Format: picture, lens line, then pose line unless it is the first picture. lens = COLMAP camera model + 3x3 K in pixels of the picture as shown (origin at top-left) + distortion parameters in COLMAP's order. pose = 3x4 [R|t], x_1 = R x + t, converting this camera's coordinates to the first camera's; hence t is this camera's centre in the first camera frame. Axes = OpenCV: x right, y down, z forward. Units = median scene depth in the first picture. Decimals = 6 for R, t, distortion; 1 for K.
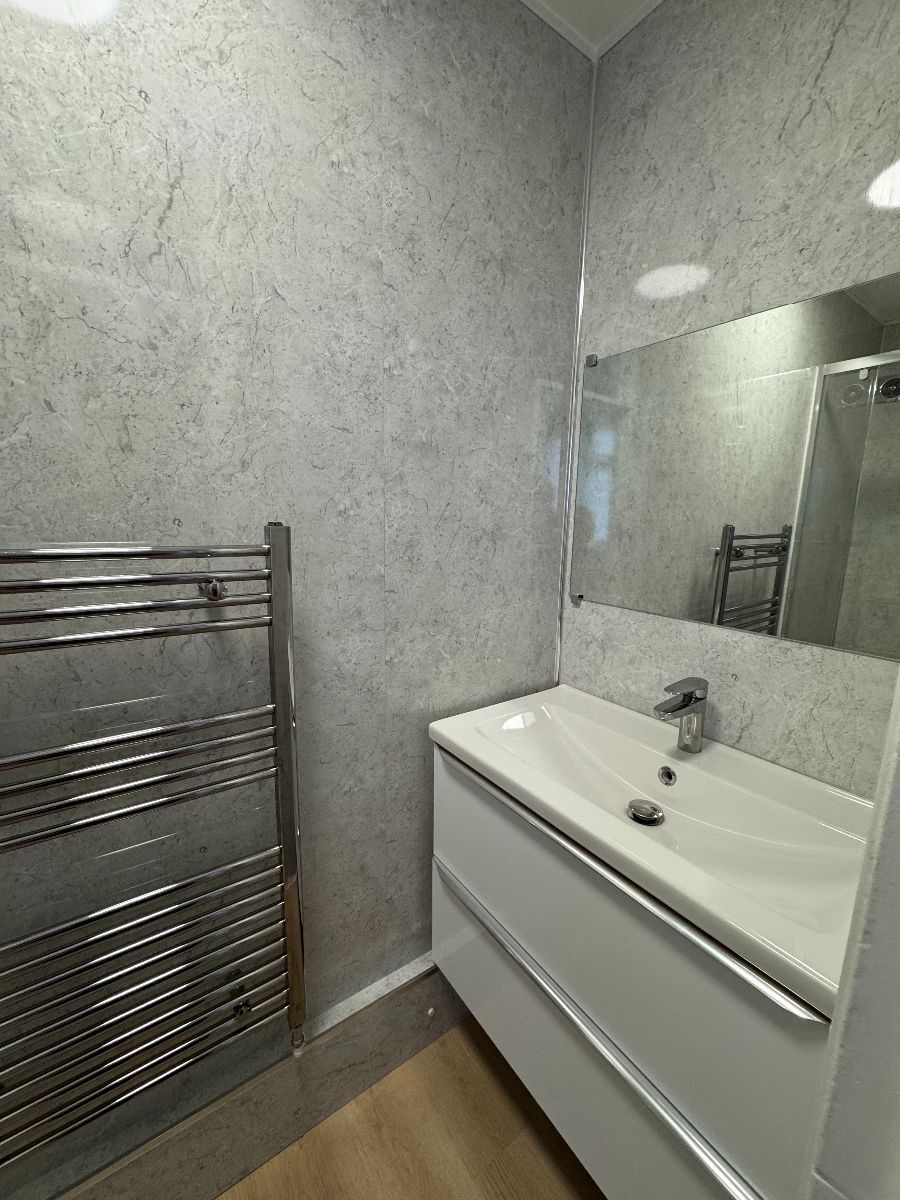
lens RADIAL K [[478.3, 0, 448.3], [0, 478.3, 597.0], [0, 0, 1]] dist [-0.001828, 0.000445]
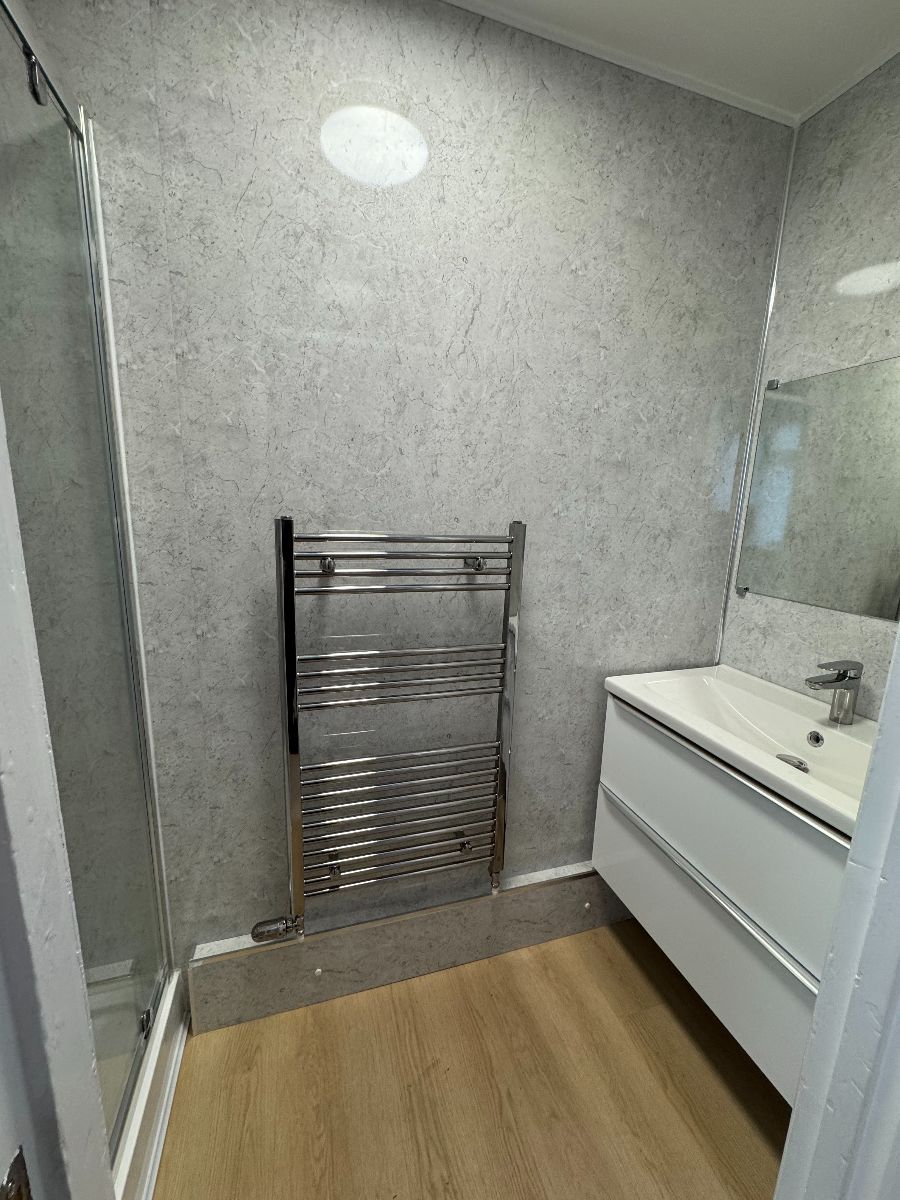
lens RADIAL K [[478.3, 0, 448.3], [0, 478.3, 597.0], [0, 0, 1]] dist [-0.001828, 0.000445]
pose [[0.954720, 0.067843, -0.289667, -0.092735], [-0.063229, 0.997679, 0.025269, 0.044013], [0.290709, -0.005809, 0.956794, -0.390383]]
